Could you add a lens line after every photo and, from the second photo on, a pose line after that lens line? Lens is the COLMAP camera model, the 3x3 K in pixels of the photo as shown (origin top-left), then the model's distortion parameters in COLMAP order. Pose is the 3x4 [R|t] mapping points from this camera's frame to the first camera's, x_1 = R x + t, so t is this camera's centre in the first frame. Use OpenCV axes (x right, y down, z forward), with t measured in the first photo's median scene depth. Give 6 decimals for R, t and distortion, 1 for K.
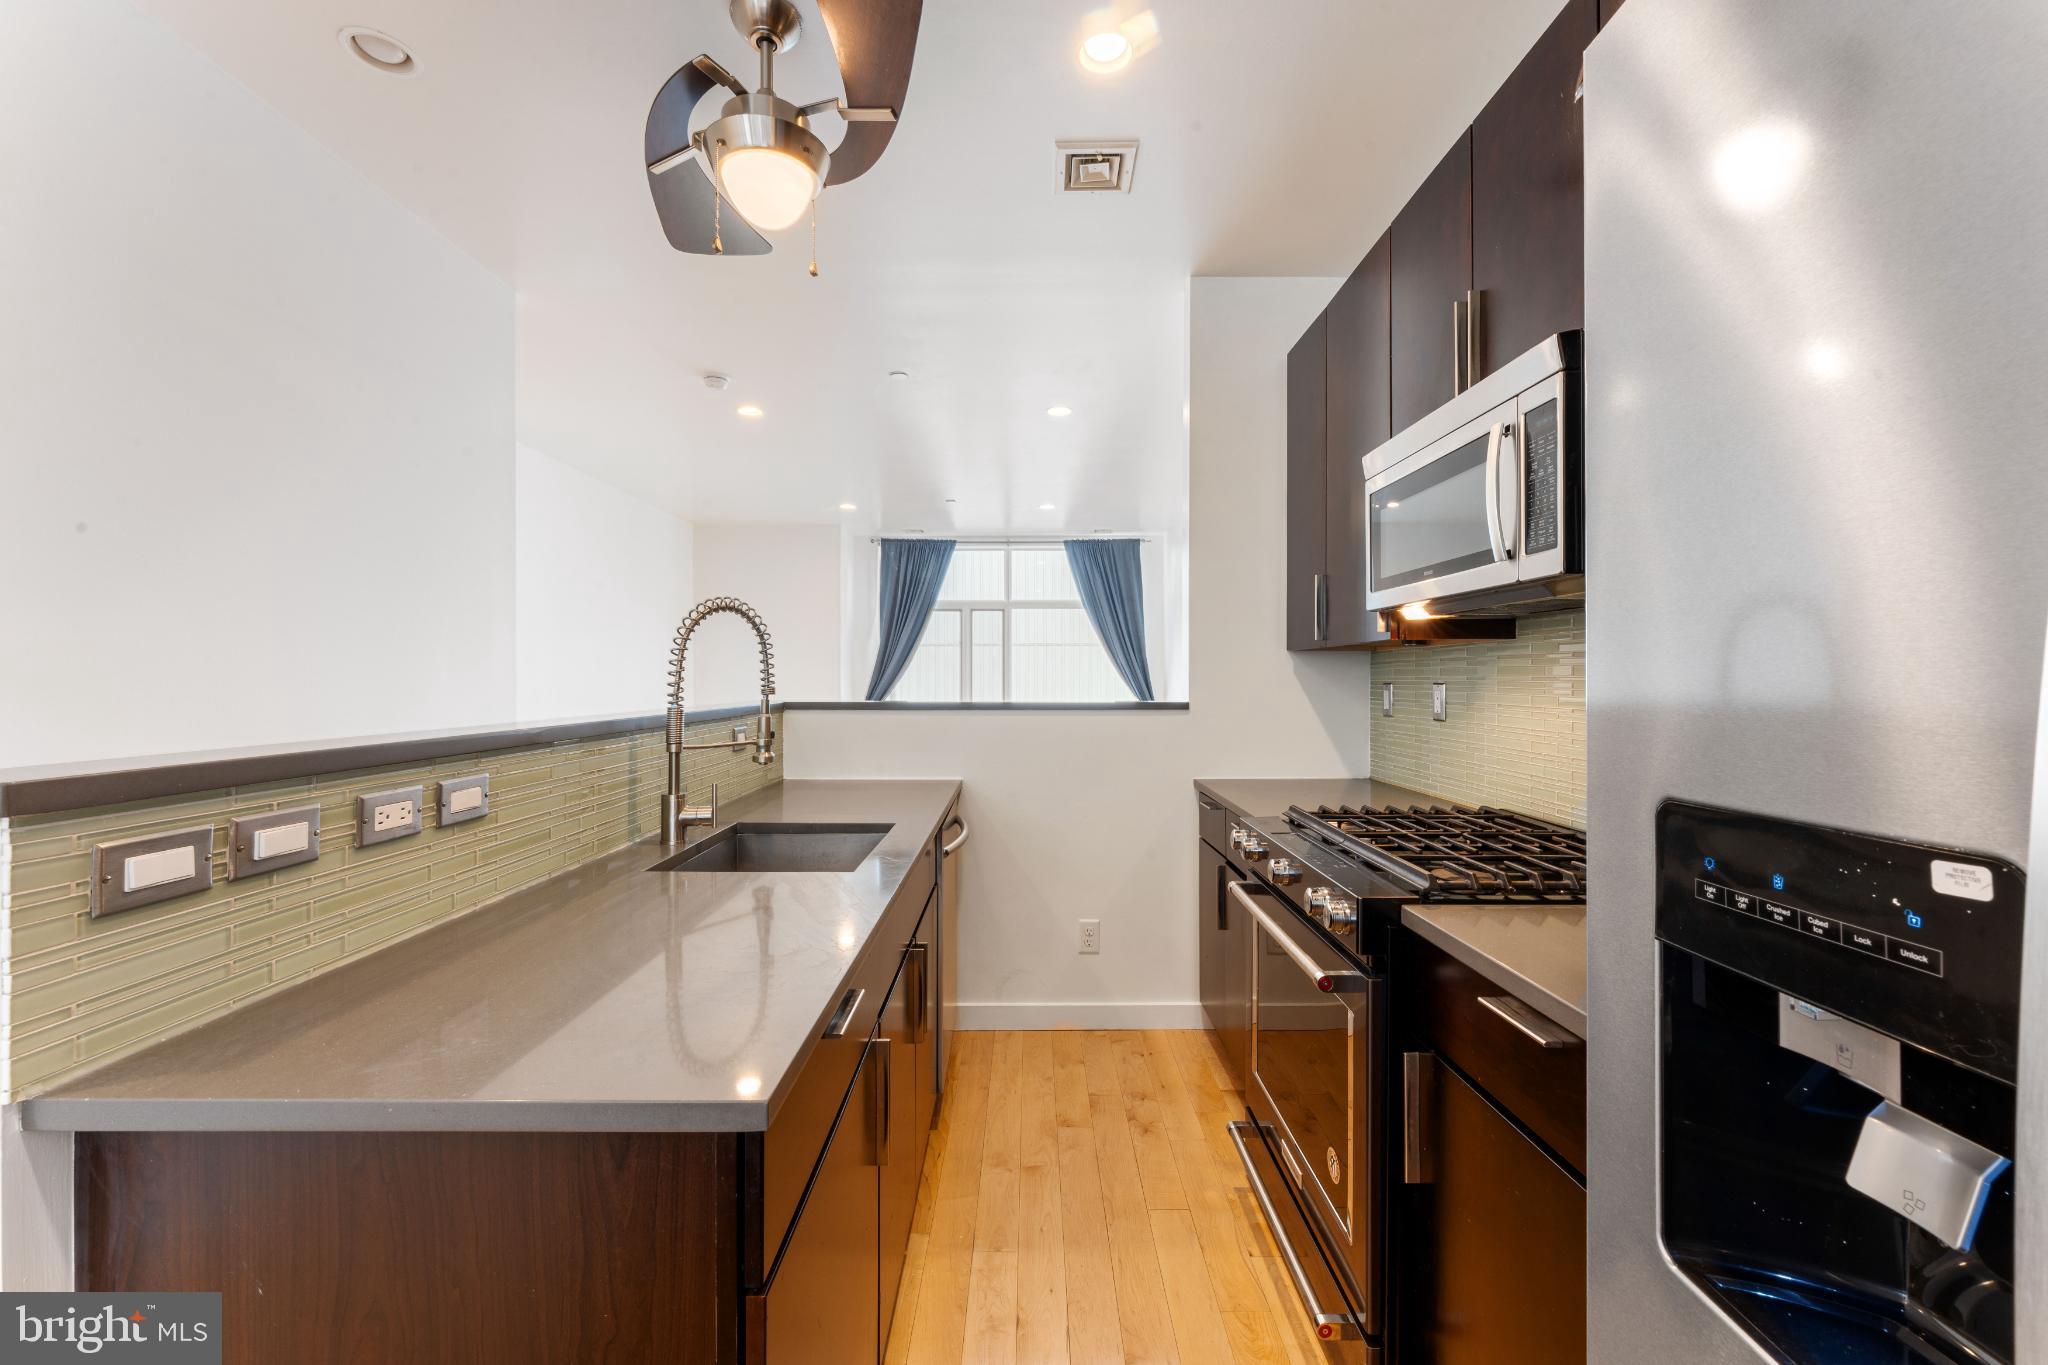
lens RADIAL K [[819.2, 0, 1033.0], [0, 819.2, 682.5], [0, 0, 1]] dist [-0.002907, 0.000734]
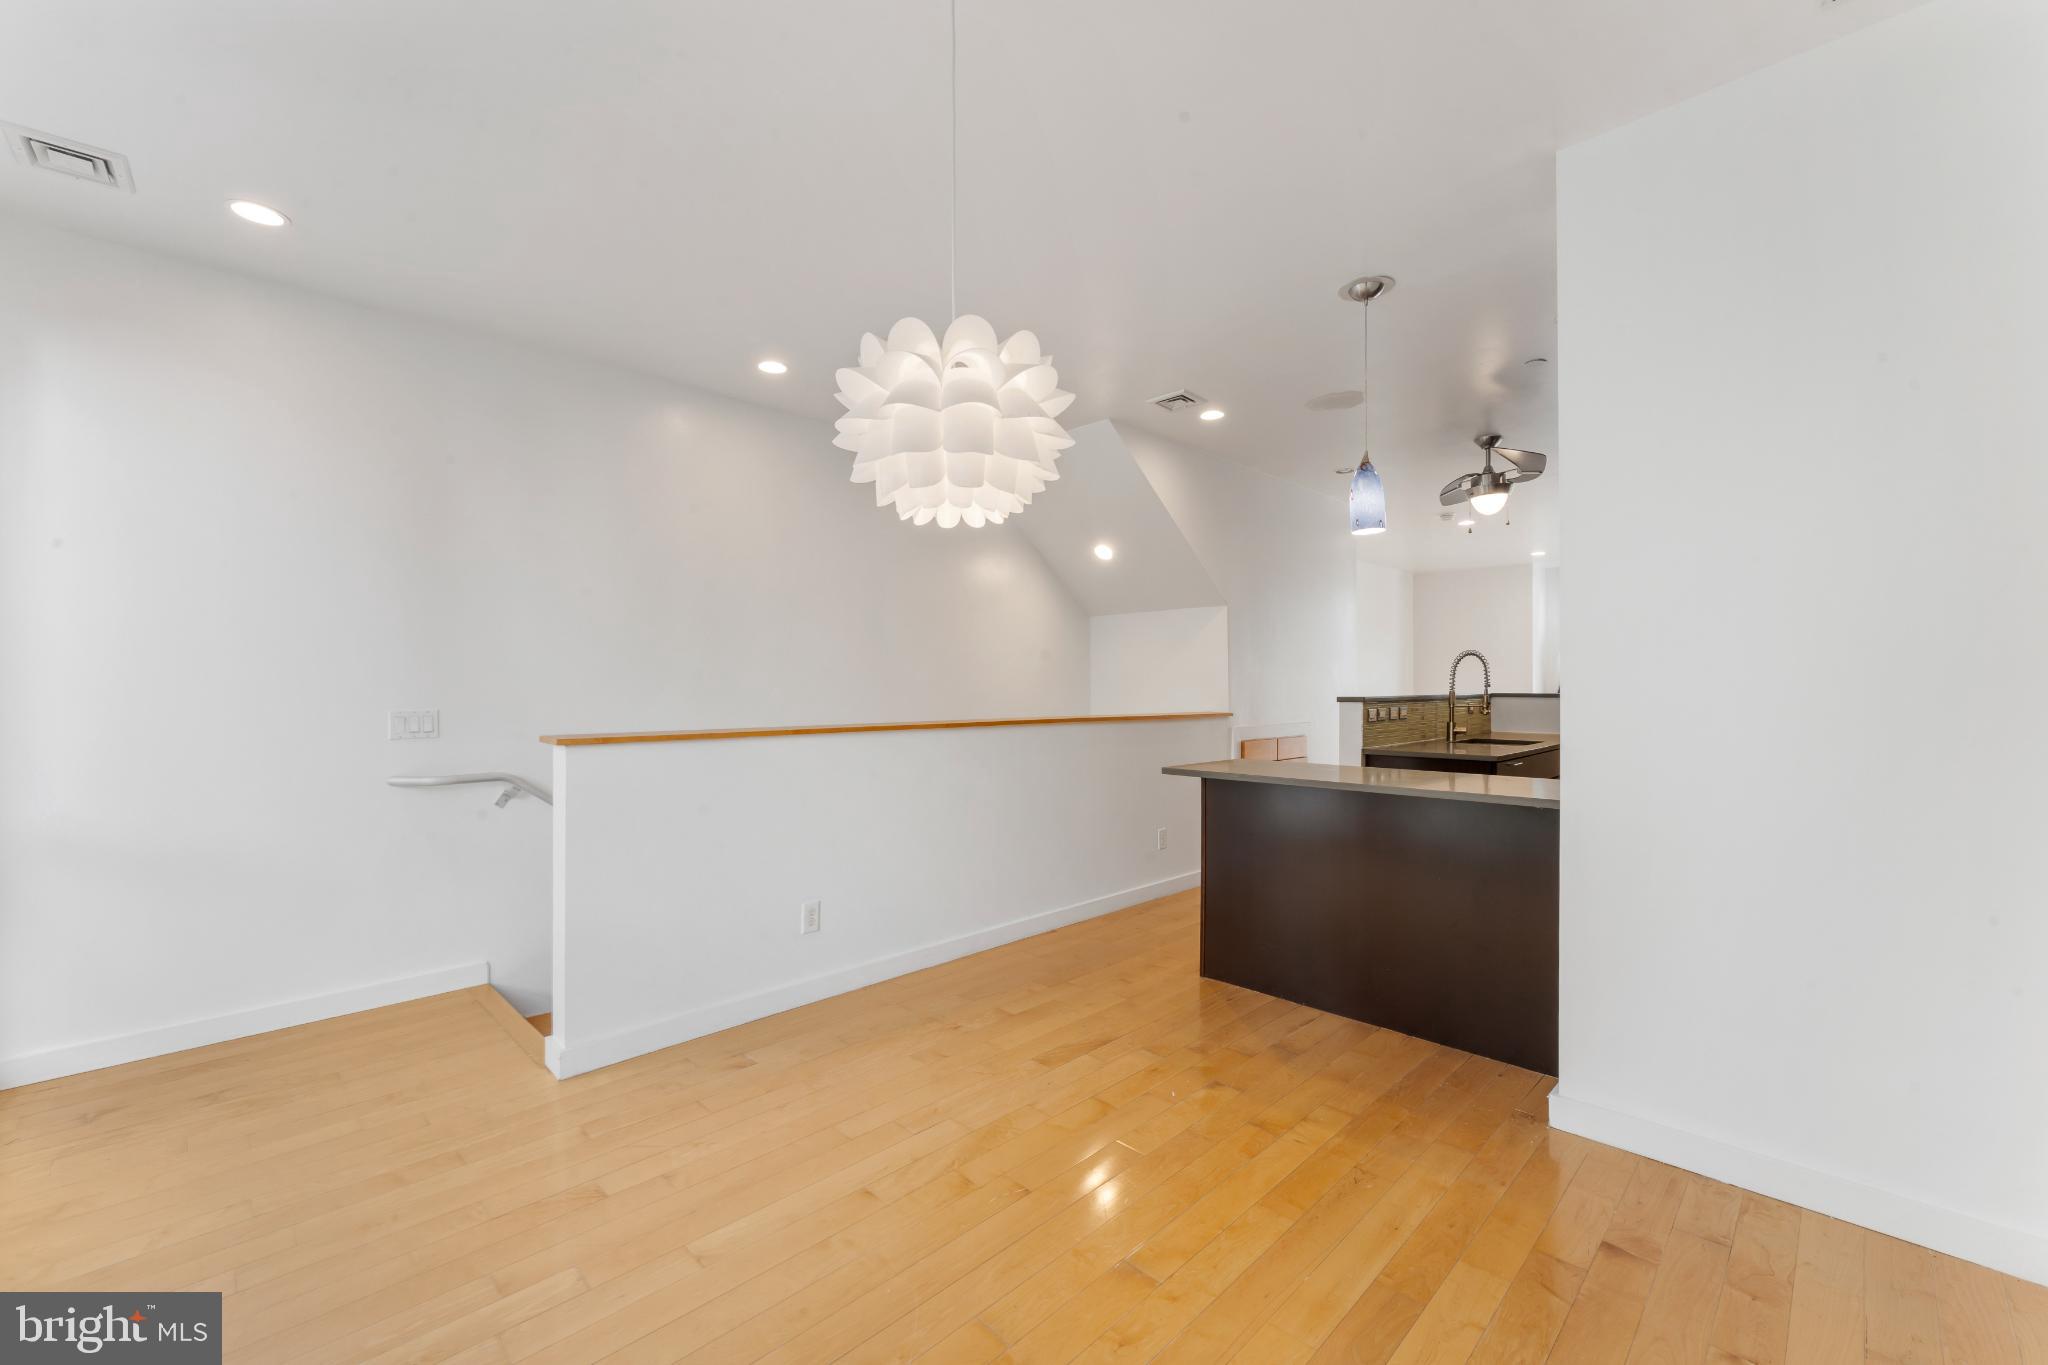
lens RADIAL K [[819.2, 0, 1028.8], [0, 819.2, 695.2], [0, 0, 1]] dist [-0.002907, 0.000734]
pose [[0.700073, 0.001806, -0.714069, 0.475144], [0.000818, 0.999994, 0.003332, 0.027336], [0.714070, -0.002917, 0.700068, -1.727737]]
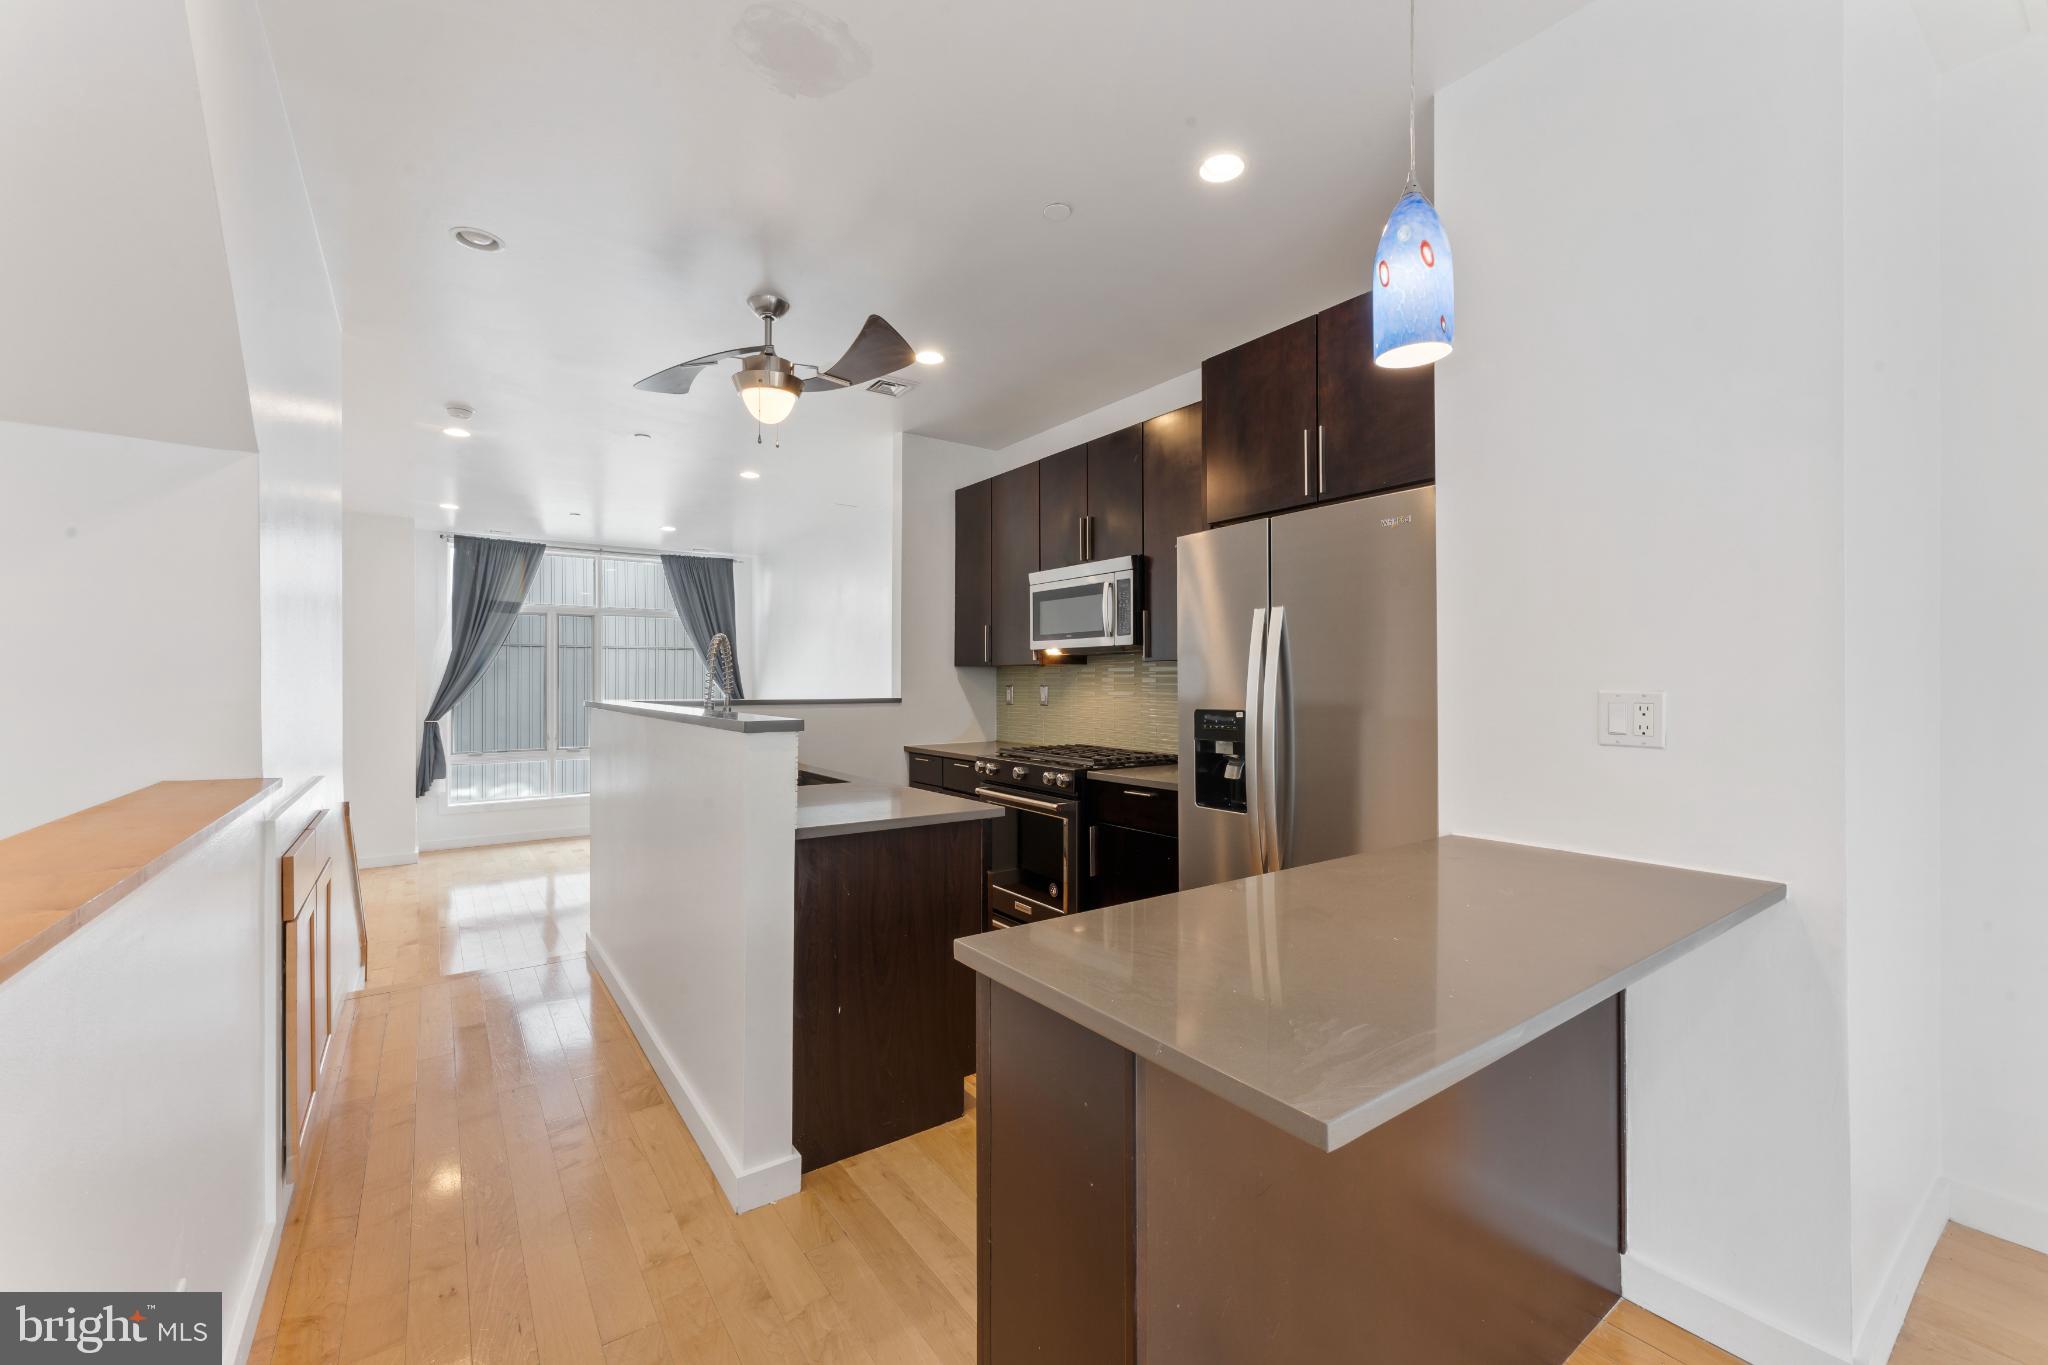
lens RADIAL K [[819.2, 0, 1023.1], [0, 819.2, 686.4], [0, 0, 1]] dist [-0.002907, 0.000734]
pose [[0.818078, -0.002184, 0.575103, -0.760394], [0.001497, 0.999997, 0.001668, -0.000924], [-0.575105, -0.000504, 0.818079, -0.632533]]
